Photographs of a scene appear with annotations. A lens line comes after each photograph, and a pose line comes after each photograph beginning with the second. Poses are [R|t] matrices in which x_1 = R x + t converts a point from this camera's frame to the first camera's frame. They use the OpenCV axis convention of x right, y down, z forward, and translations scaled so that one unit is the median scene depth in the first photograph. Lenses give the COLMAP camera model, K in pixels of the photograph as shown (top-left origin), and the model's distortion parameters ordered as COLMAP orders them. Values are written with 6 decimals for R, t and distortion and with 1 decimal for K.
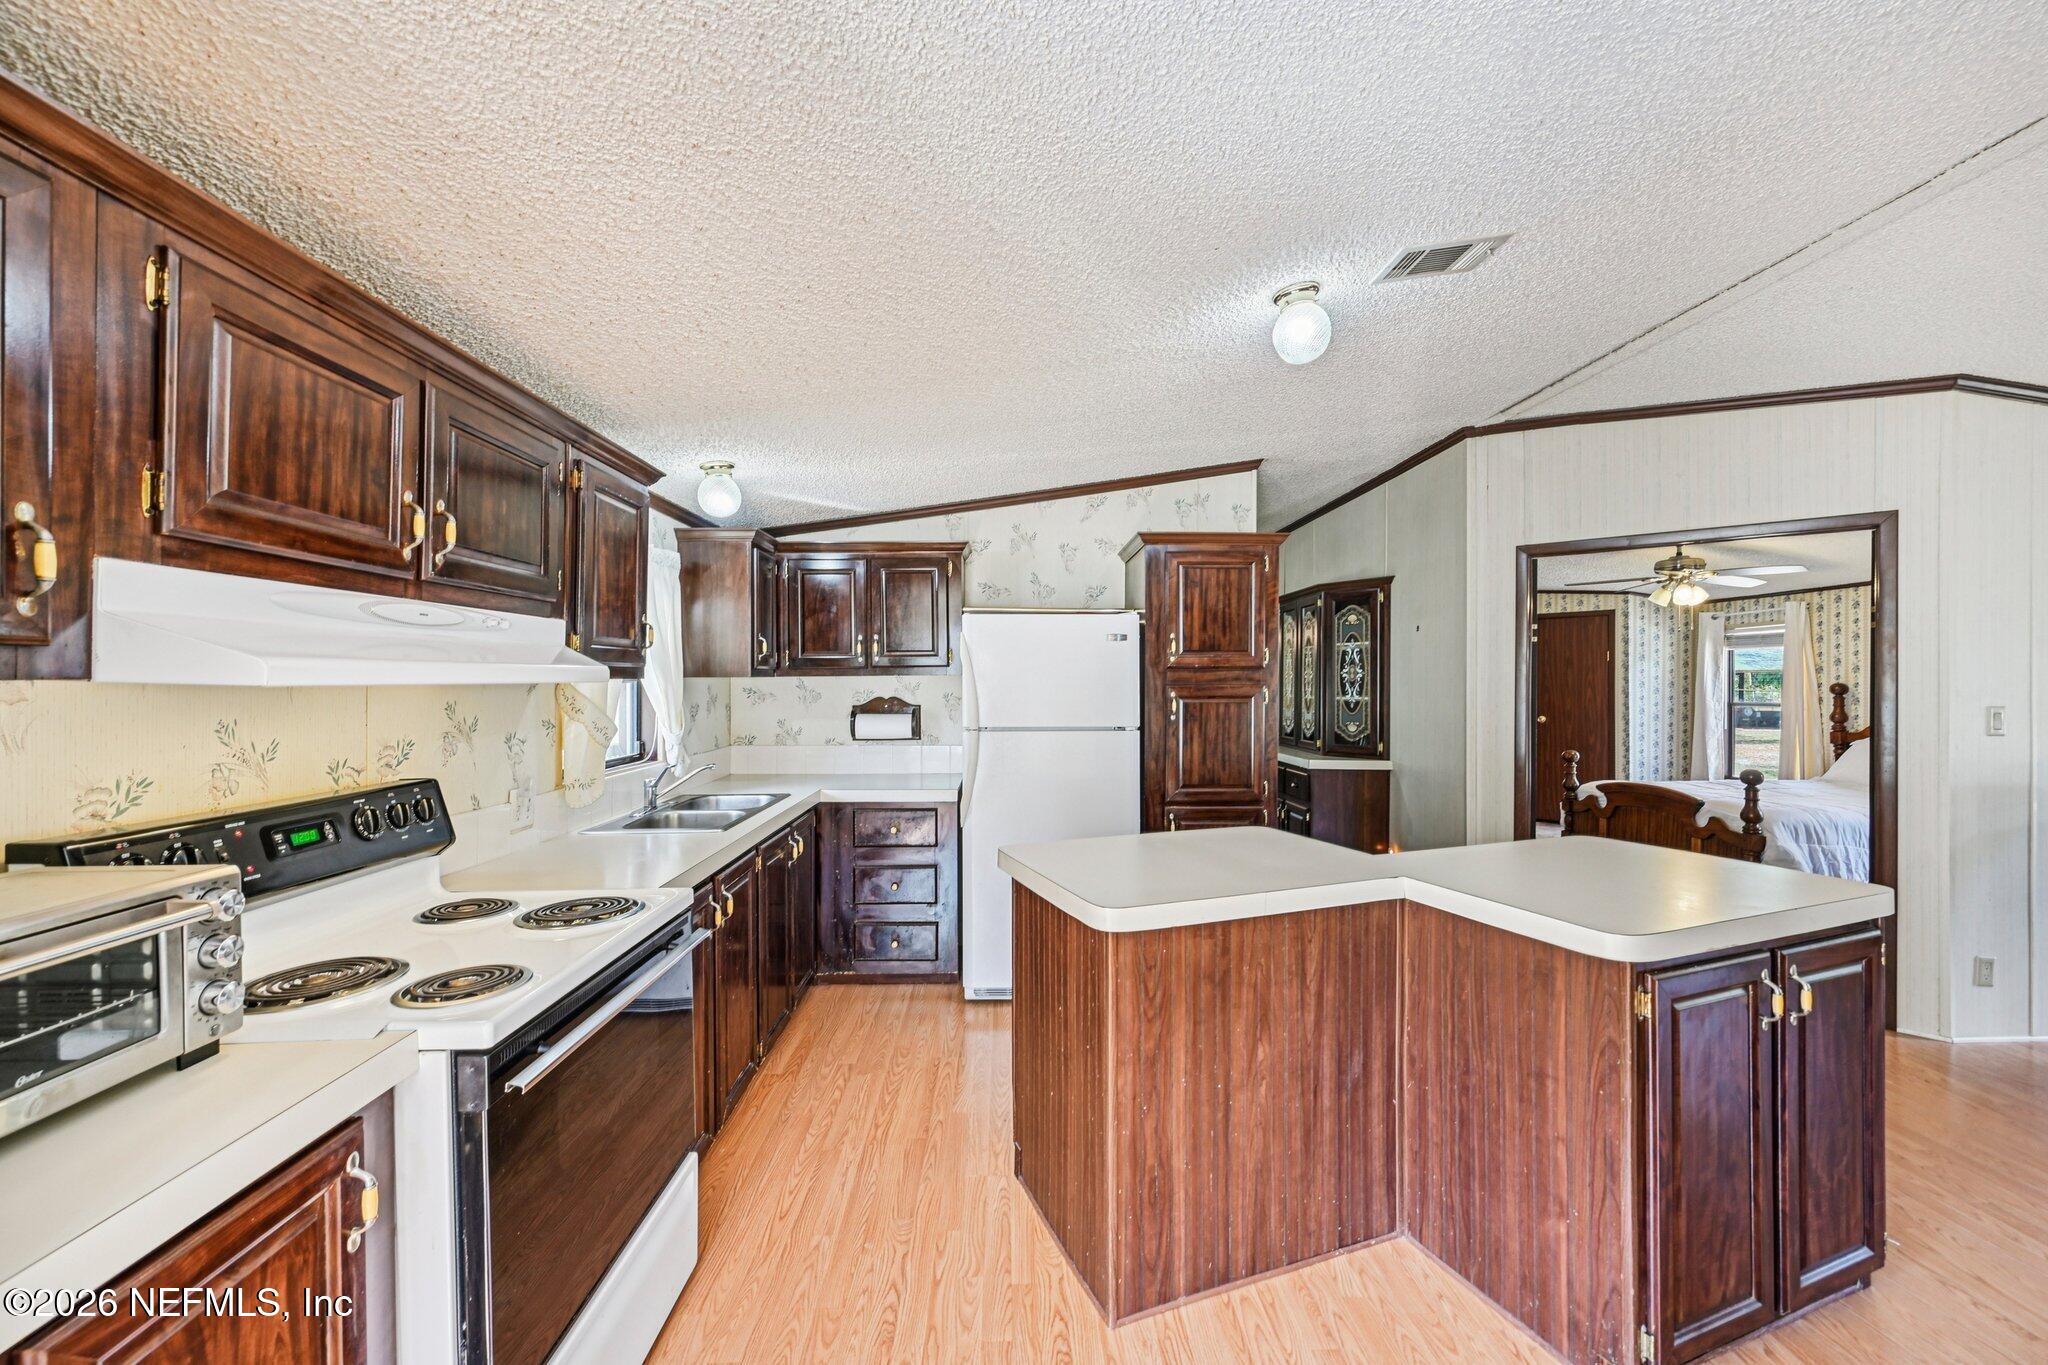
lens RADIAL K [[818.9, 0, 1030.6], [0, 818.9, 686.4], [0, 0, 1]] dist [-0.000278, 0.000187]
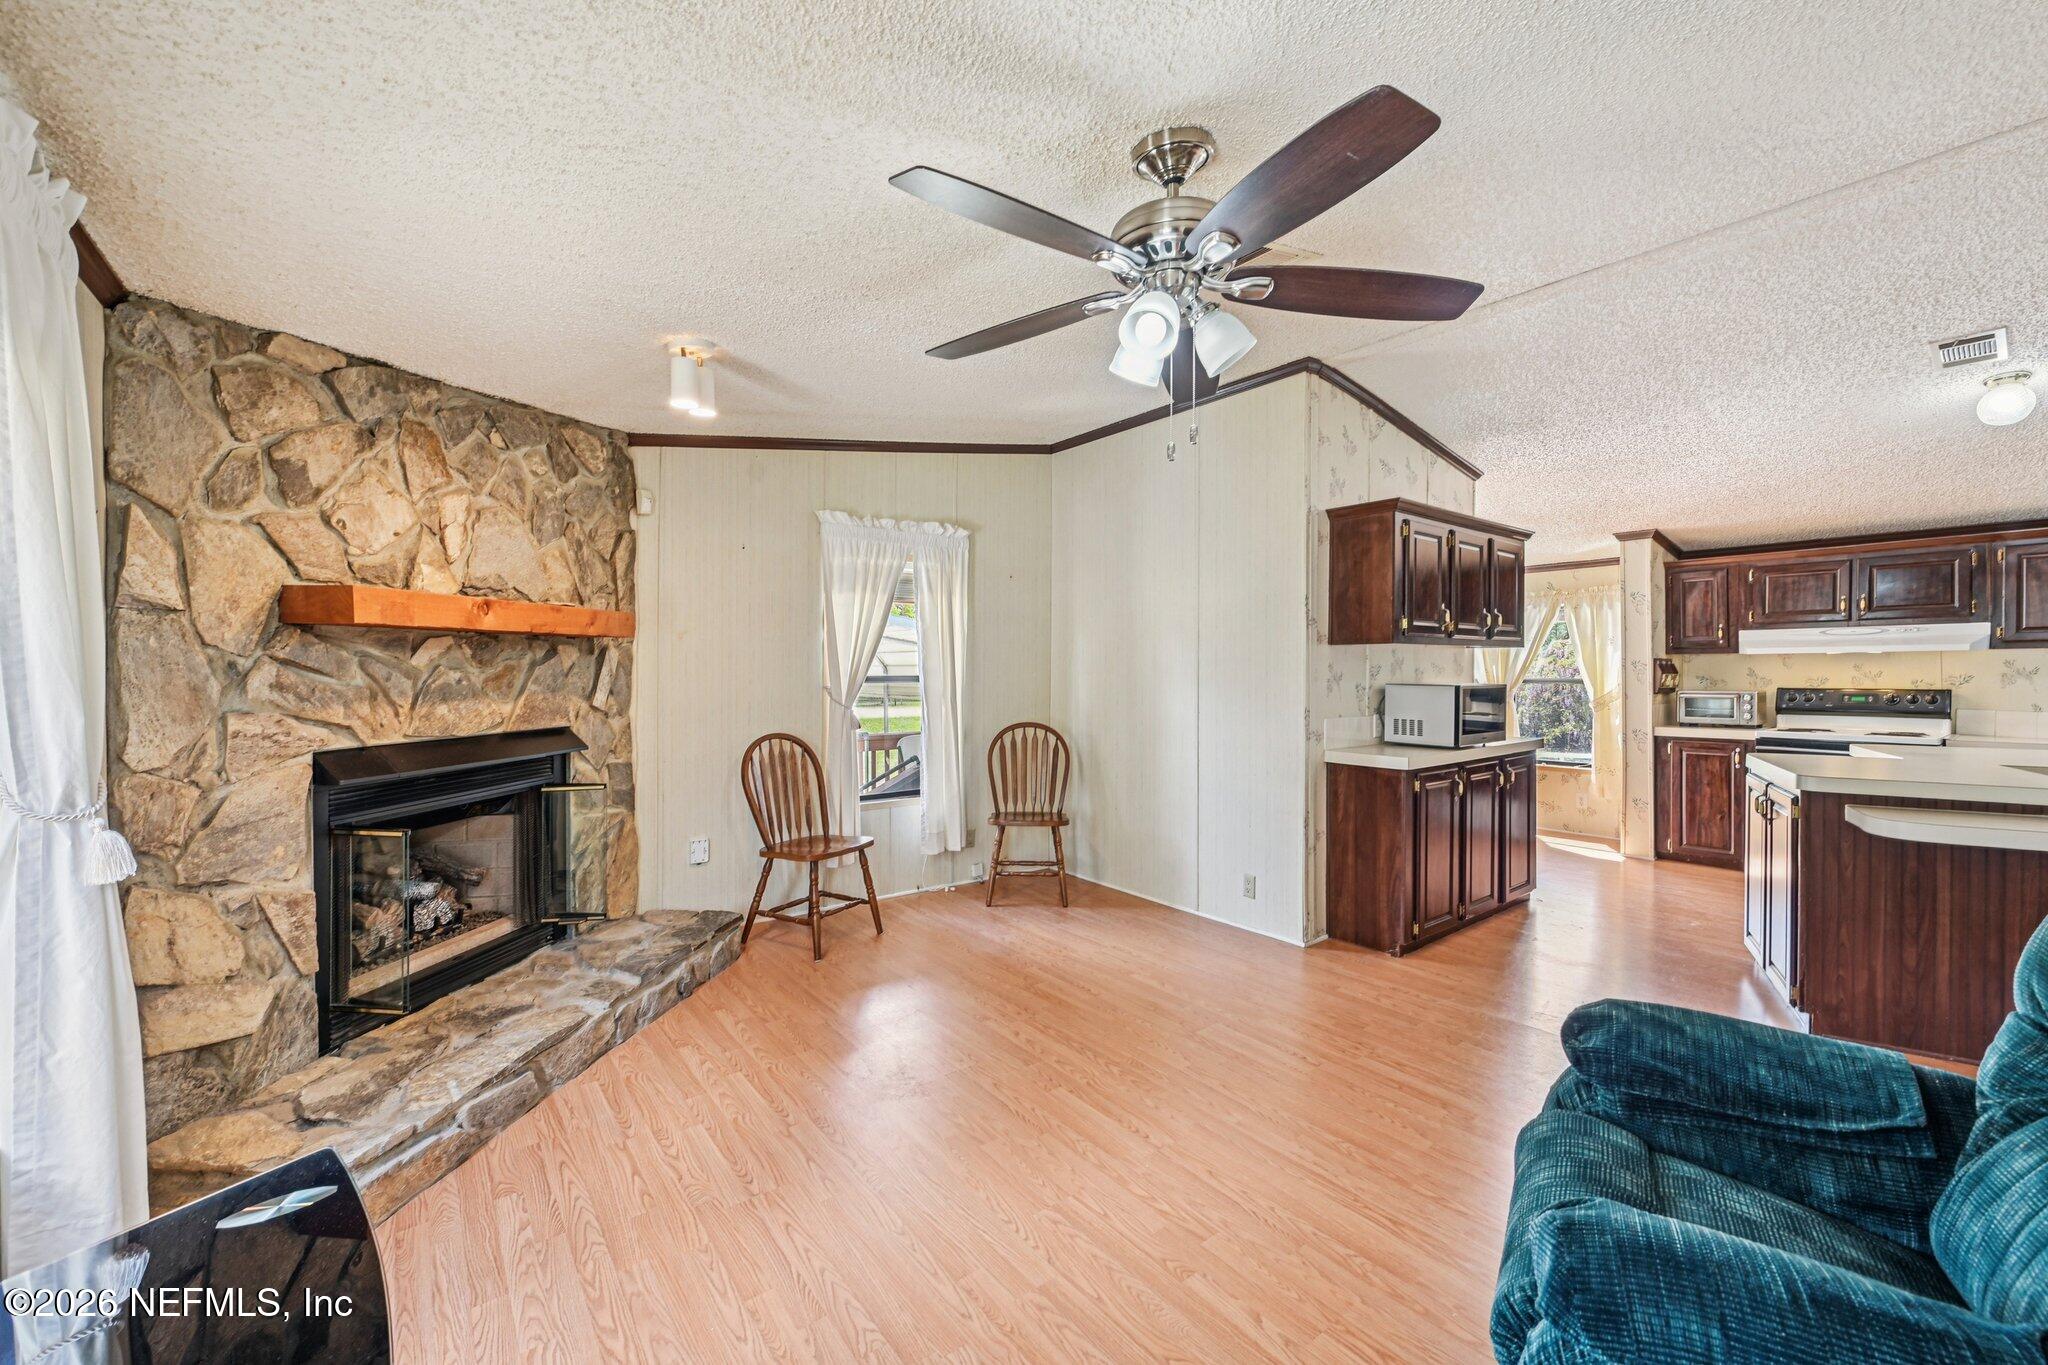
lens RADIAL K [[818.9, 0, 1014.6], [0, 818.9, 676.9], [0, 0, 1]] dist [-0.000278, 0.000187]
pose [[-0.813820, 0.005303, -0.581092, 2.646926], [-0.001634, 0.999934, 0.011415, 0.041808], [0.581114, 0.010239, -0.813758, 1.176051]]
